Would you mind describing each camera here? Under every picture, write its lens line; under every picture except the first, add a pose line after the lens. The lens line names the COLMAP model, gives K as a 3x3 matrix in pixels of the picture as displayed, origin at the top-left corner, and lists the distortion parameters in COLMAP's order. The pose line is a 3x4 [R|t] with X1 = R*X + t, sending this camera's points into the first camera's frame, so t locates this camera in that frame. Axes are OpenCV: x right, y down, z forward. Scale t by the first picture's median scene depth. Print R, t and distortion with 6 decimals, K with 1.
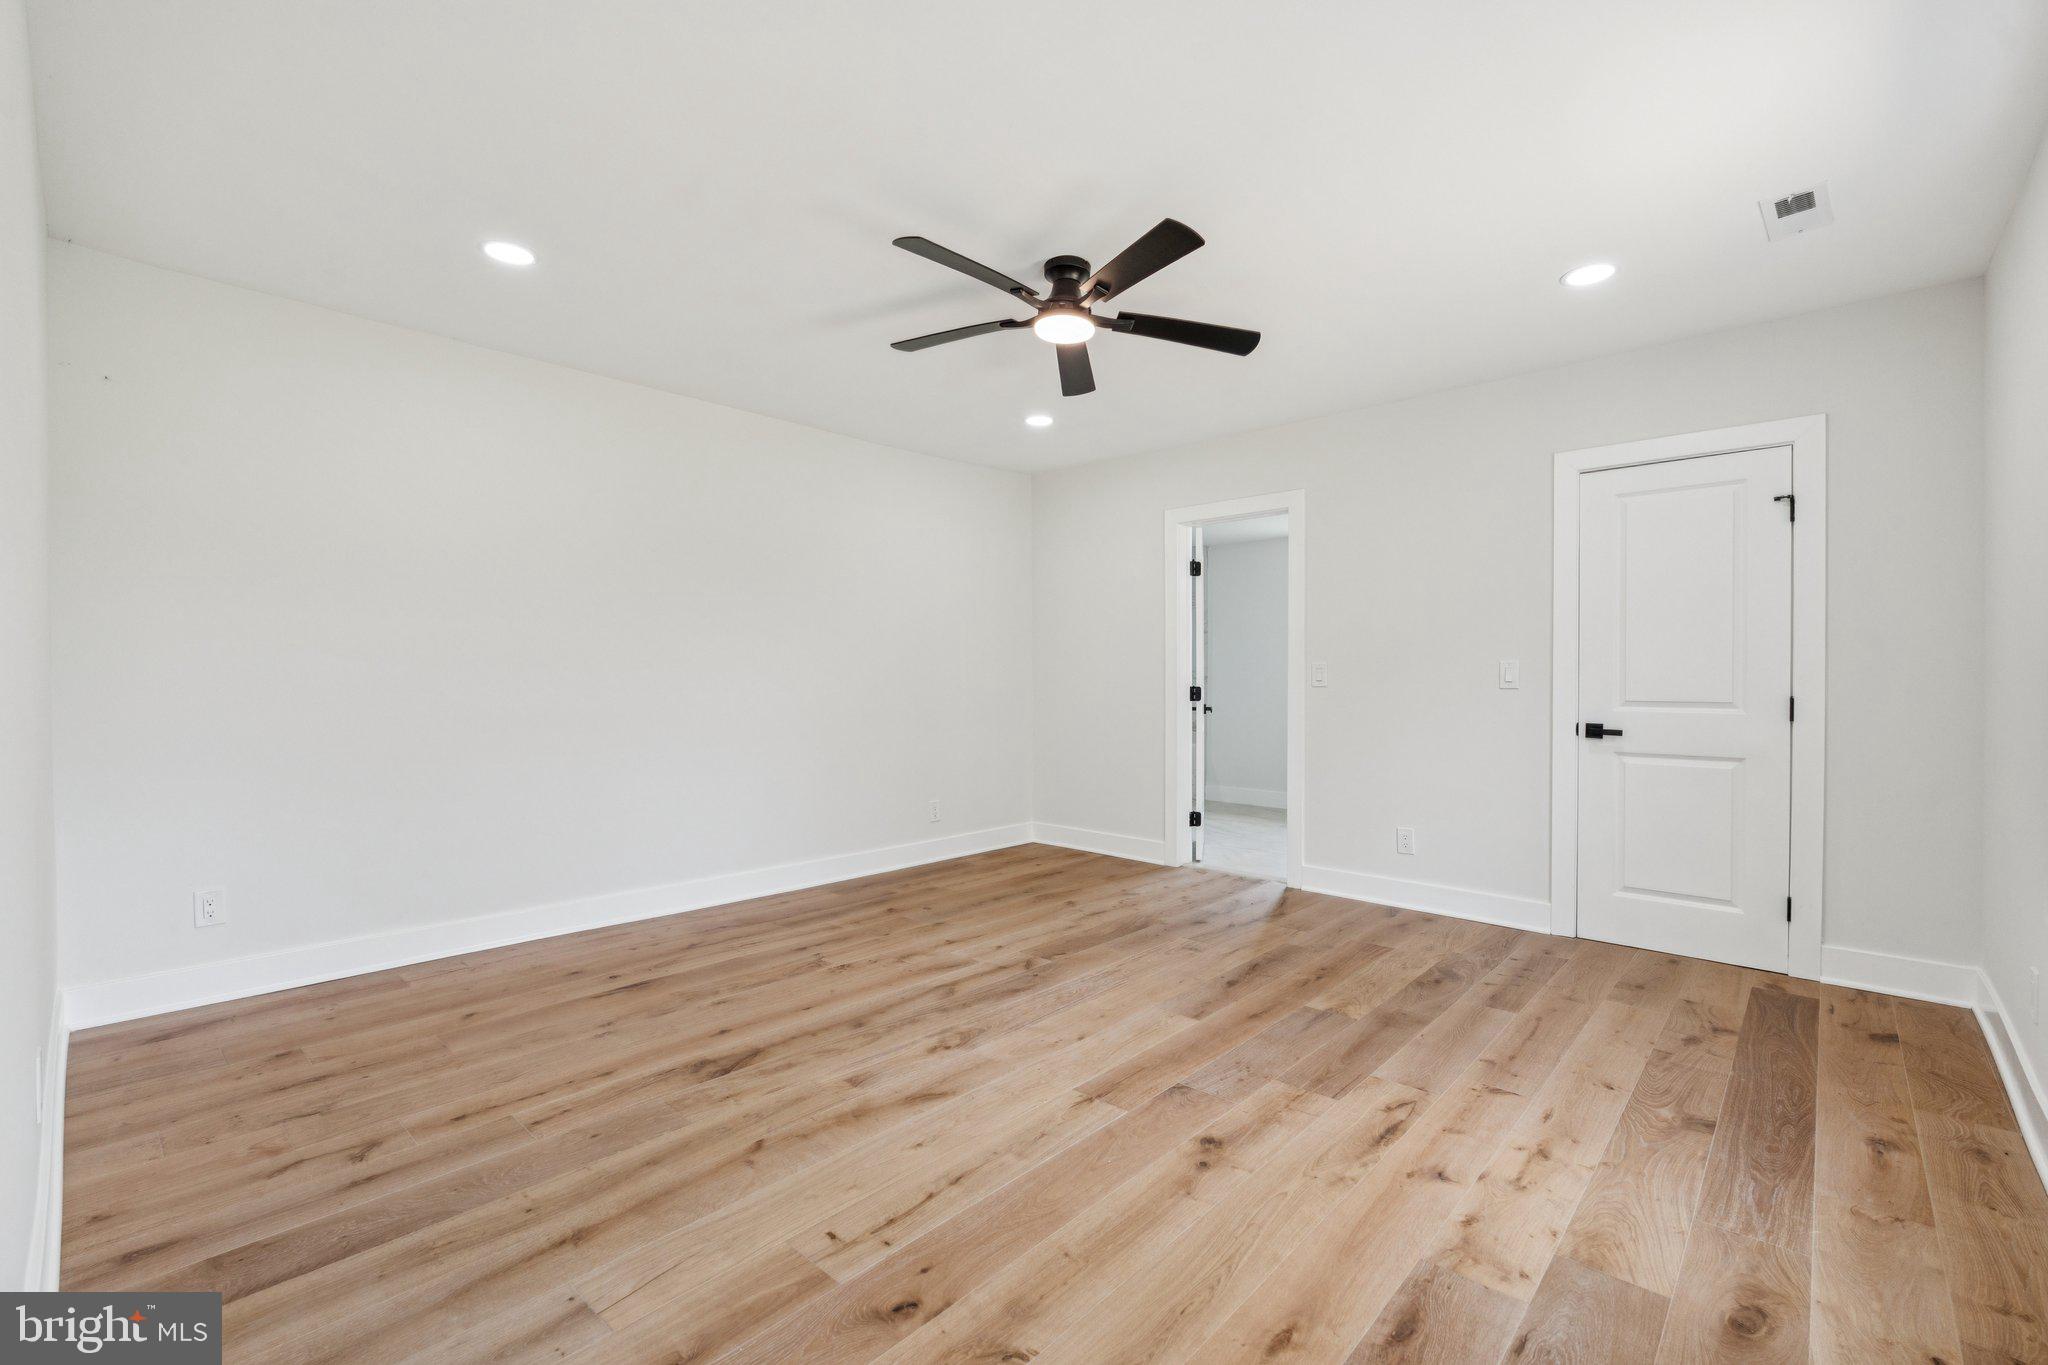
lens RADIAL K [[886.9, 0, 1024.0], [0, 886.9, 682.5], [0, 0, 1]] dist [-0.004414, -0.000596]
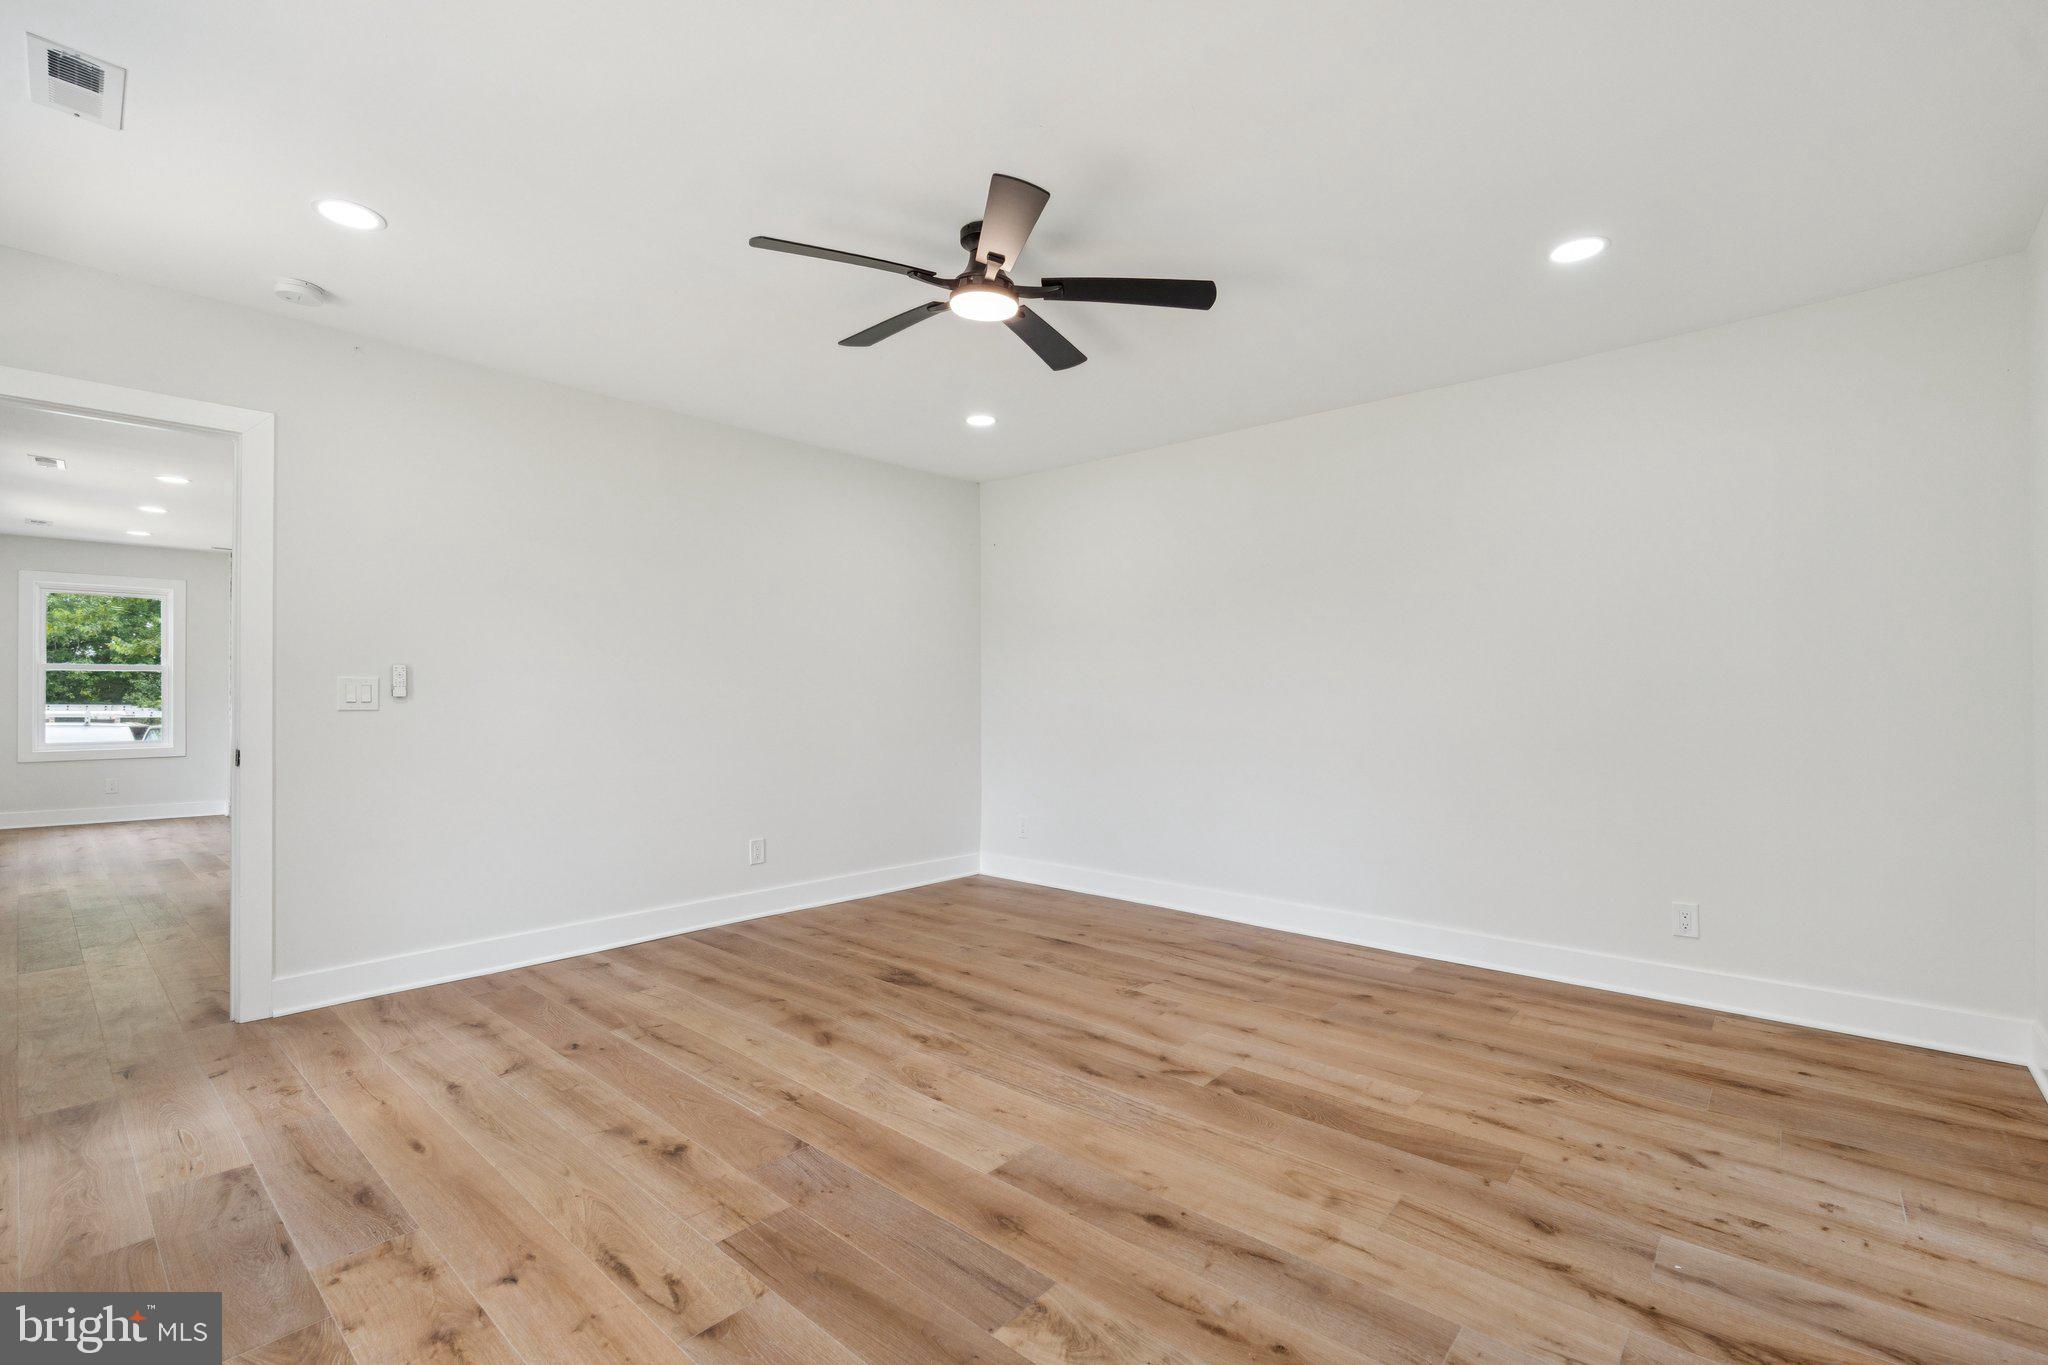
lens RADIAL K [[886.9, 0, 1024.0], [0, 886.9, 682.5], [0, 0, 1]] dist [-0.004414, -0.000596]
pose [[0.024295, -0.020198, -0.999501, 0.856420], [-0.003955, 0.999786, -0.020300, -0.002683], [0.999697, 0.004446, 0.024210, 0.935308]]
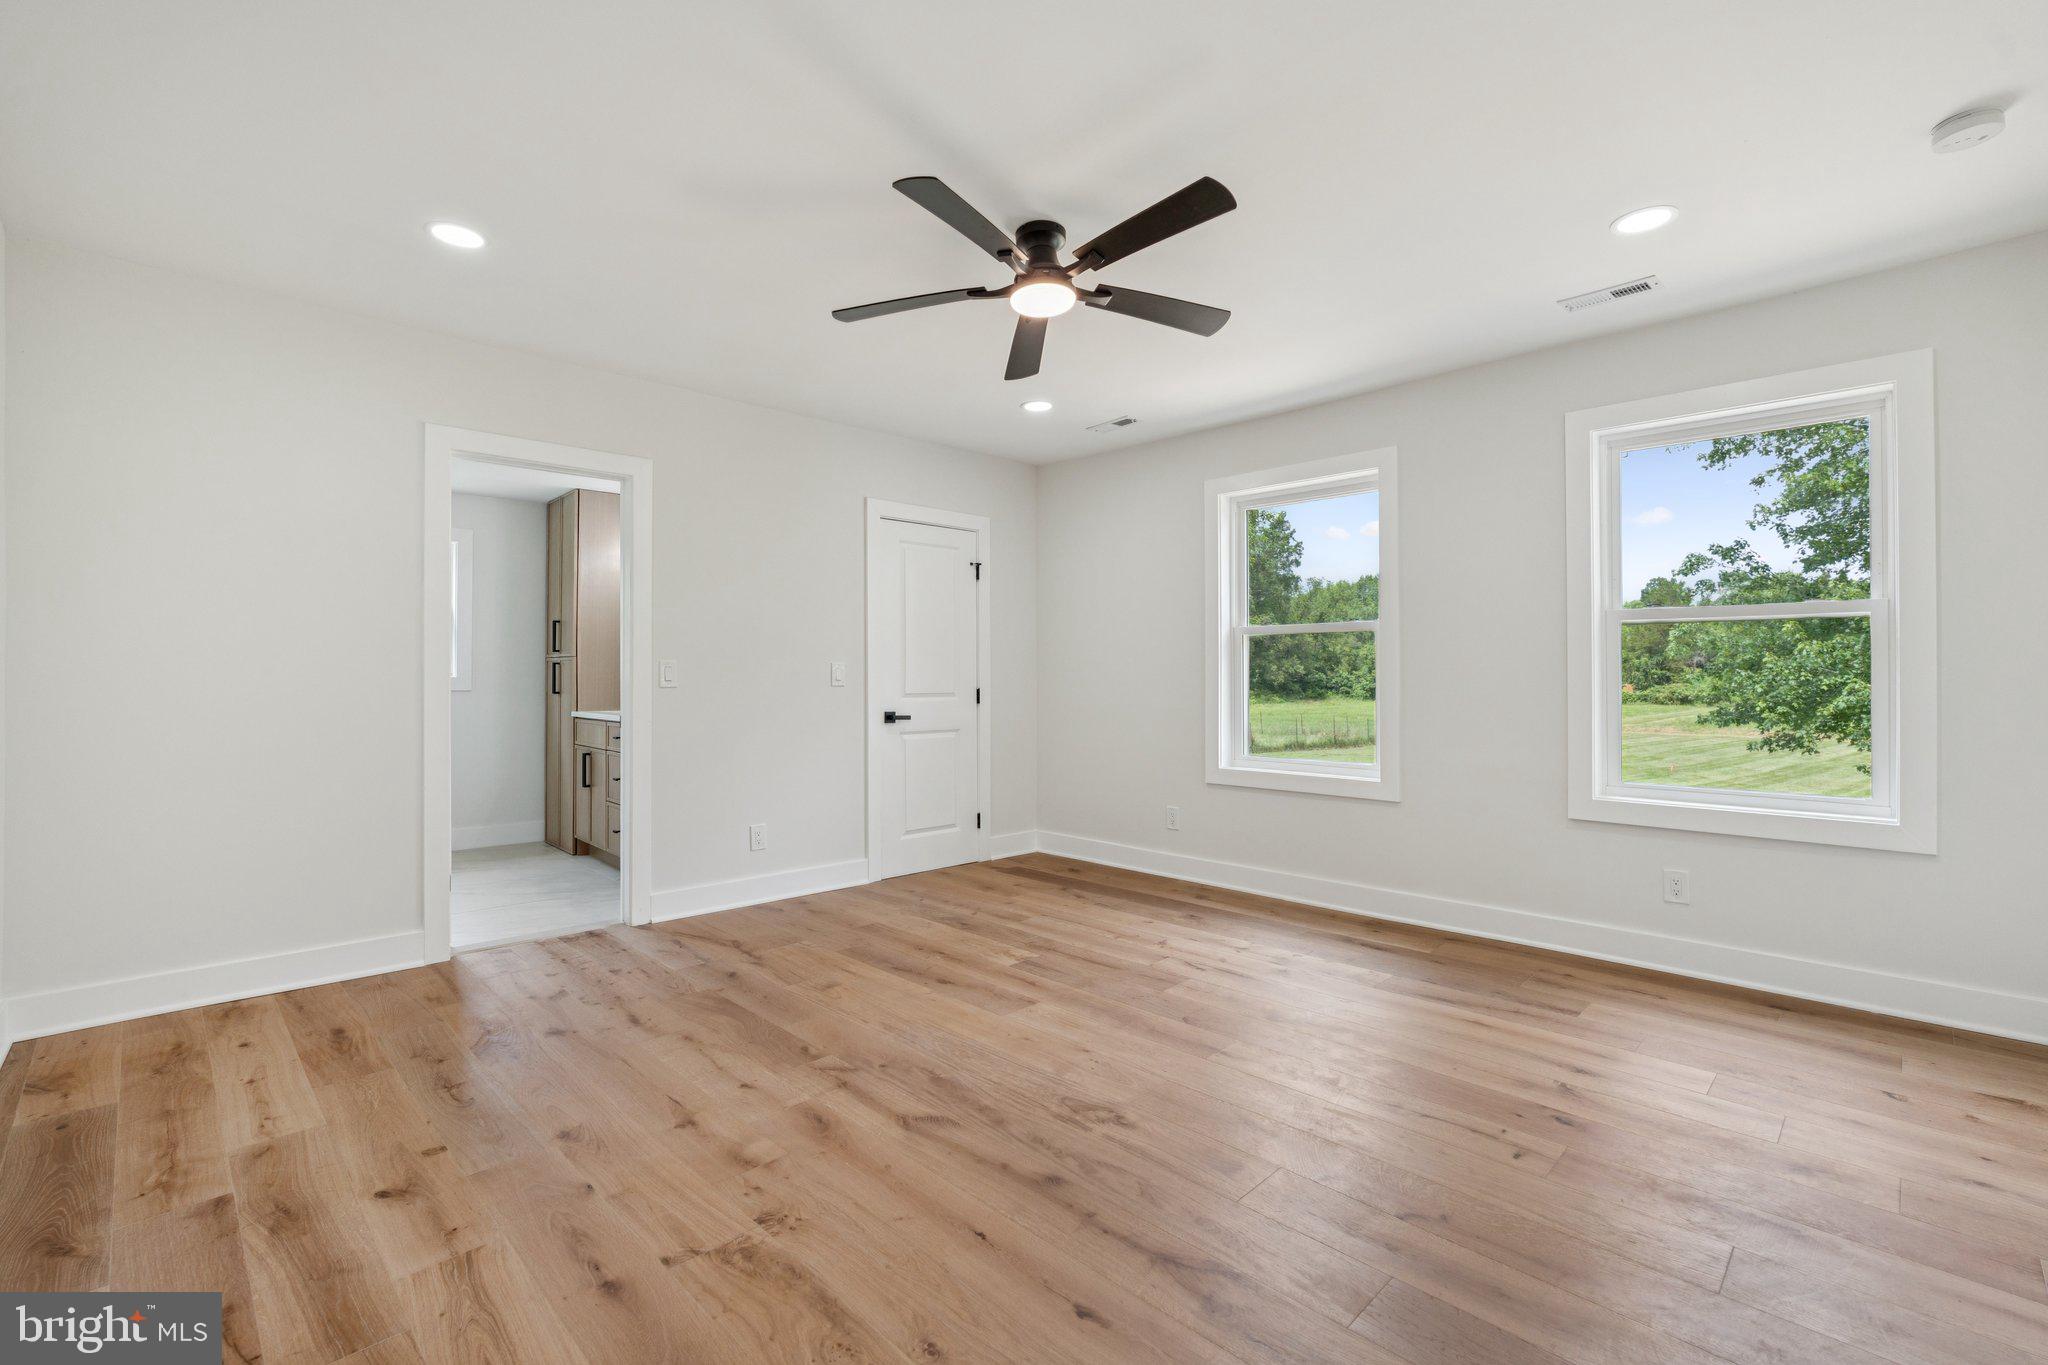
lens RADIAL K [[896.9, 0, 1018.1], [0, 896.9, 663.3], [0, 0, 1]] dist [-0.004568, -0.000164]
pose [[0.047142, 0.014040, 0.998790, -0.810424], [0.005139, 0.999885, -0.014298, -0.006098], [-0.998875, 0.005807, 0.047064, 0.902714]]
